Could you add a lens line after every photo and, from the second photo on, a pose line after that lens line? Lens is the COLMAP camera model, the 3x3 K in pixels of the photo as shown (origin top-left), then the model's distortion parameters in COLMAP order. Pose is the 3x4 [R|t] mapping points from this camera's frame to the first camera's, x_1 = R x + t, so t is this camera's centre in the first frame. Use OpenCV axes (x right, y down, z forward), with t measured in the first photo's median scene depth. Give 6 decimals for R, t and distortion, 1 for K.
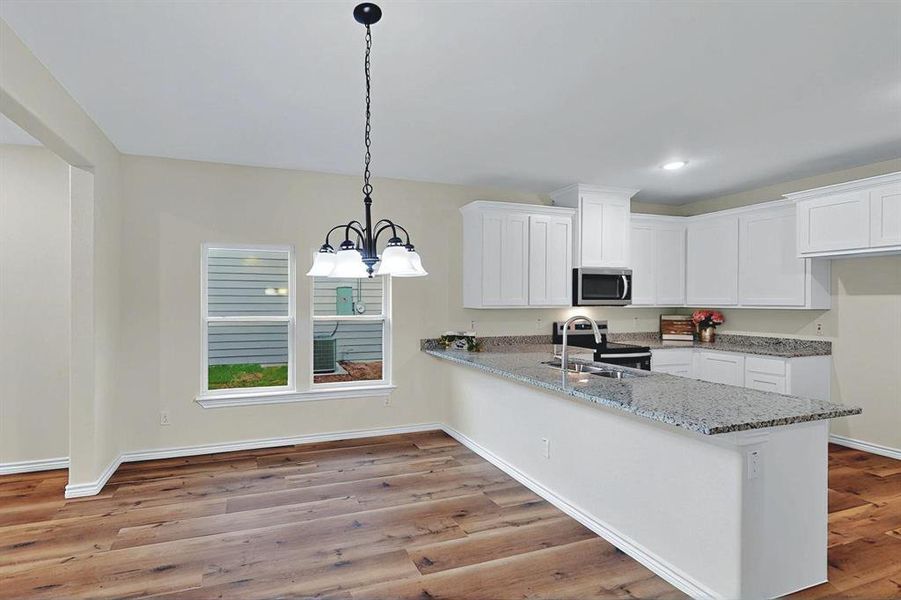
lens RADIAL K [[370.4, 0, 443.3], [0, 370.4, 296.4], [0, 0, 1]] dist [-0.002867, -0.000669]
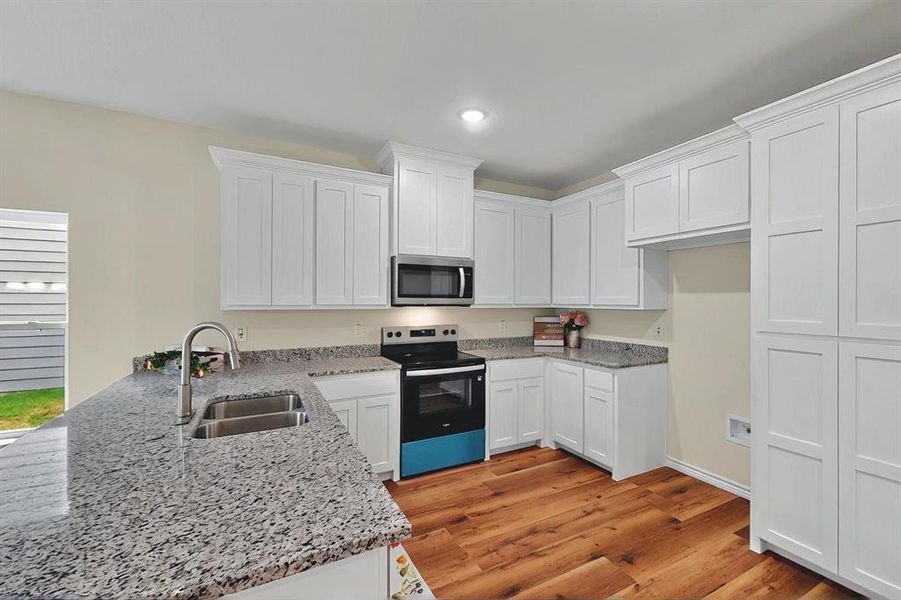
lens RADIAL K [[411.5, 0, 476.1], [0, 411.5, 295.6], [0, 0, 1]] dist [0.002574, -0.000734]
pose [[0.971770, 0.004812, 0.235879, 0.311848], [-0.004258, 0.999987, -0.002858, 0.006103], [-0.235890, 0.001773, 0.971778, 0.143816]]
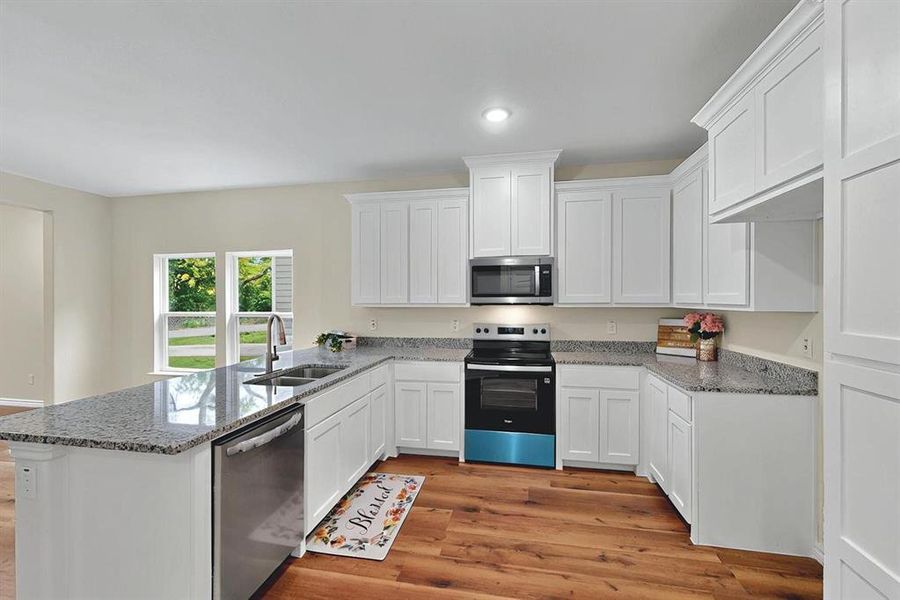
lens RADIAL K [[392.6, 0, 445.0], [0, 392.6, 293.8], [0, 0, 1]] dist [0.001029, -0.001529]
pose [[0.878283, -0.009548, -0.478045, 0.712439], [0.007789, 0.999954, -0.005662, 0.006249], [0.478077, 0.001249, 0.878317, 0.192990]]
